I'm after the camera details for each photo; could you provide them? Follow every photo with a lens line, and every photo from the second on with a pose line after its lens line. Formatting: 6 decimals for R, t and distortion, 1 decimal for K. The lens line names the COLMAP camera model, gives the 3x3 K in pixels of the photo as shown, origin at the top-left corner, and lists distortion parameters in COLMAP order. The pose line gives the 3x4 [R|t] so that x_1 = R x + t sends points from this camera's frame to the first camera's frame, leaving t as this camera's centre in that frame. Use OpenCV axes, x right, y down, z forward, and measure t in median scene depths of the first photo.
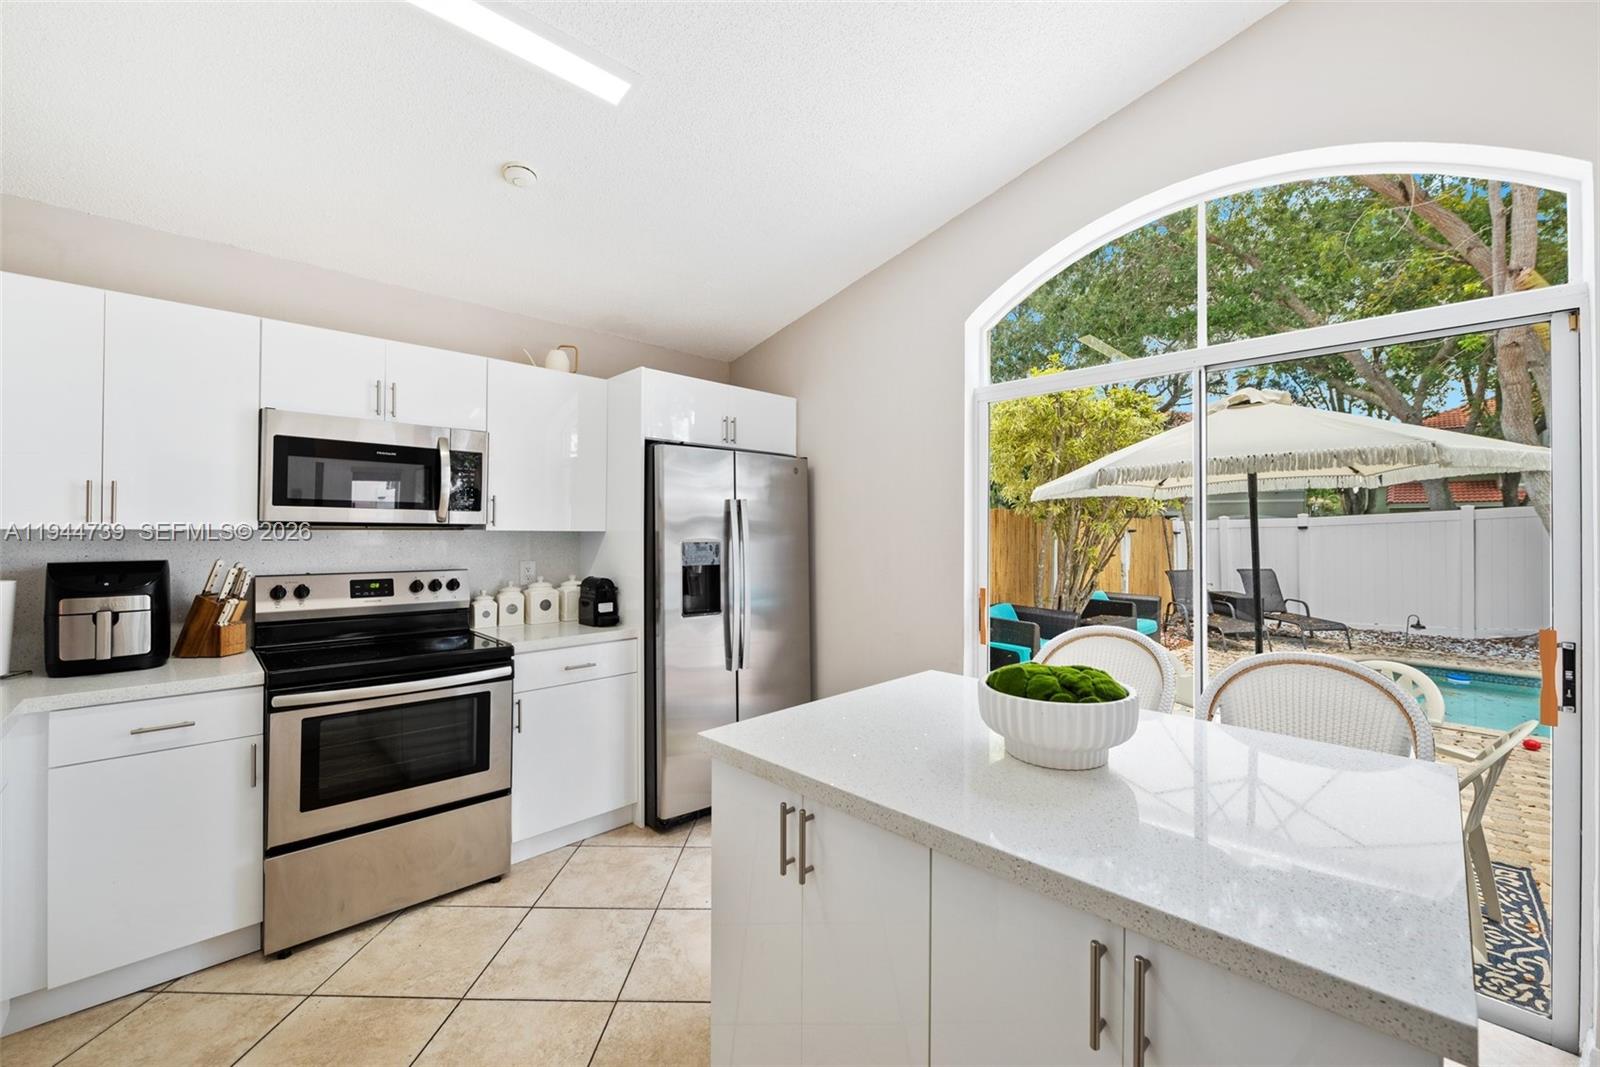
lens RADIAL K [[649.8, 0, 797.5], [0, 649.8, 531.5], [0, 0, 1]] dist [-0.003788, -0.000708]
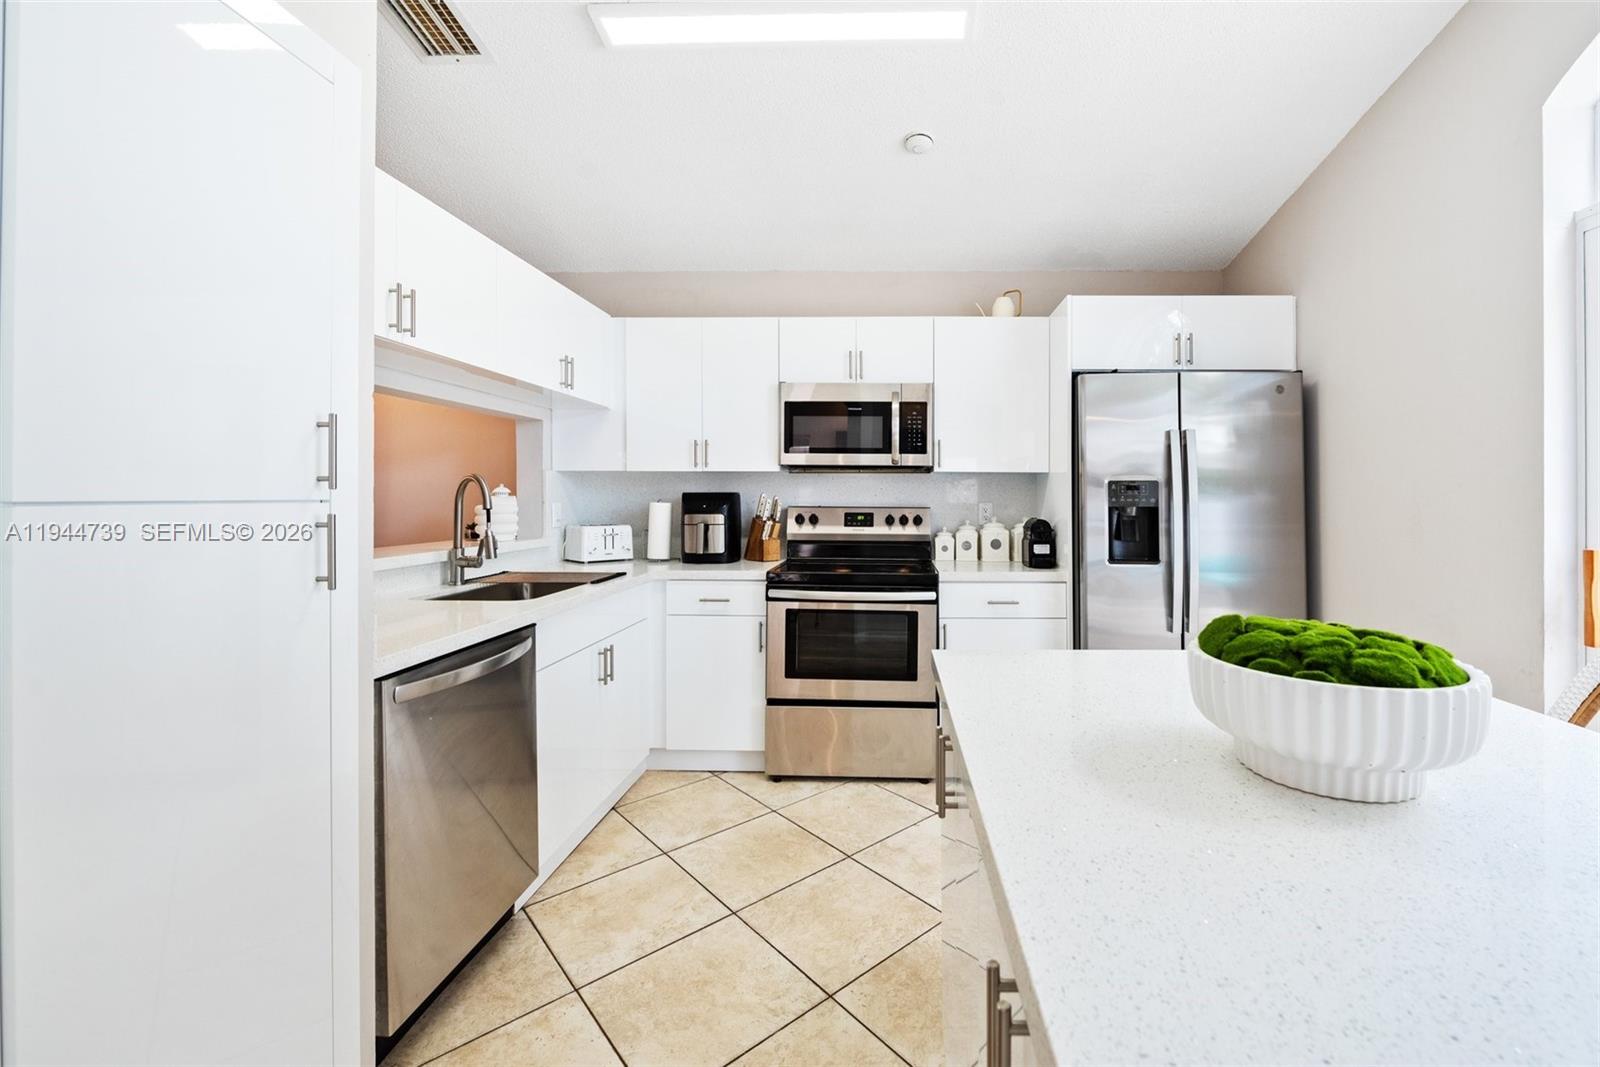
lens RADIAL K [[649.8, 0, 839.4], [0, 649.8, 495.6], [0, 0, 1]] dist [-0.003788, -0.000708]
pose [[0.699587, 0.005932, -0.714523, 0.229028], [-0.003057, 0.999981, 0.005309, 0.038279], [0.714541, -0.001530, 0.699592, 0.111730]]
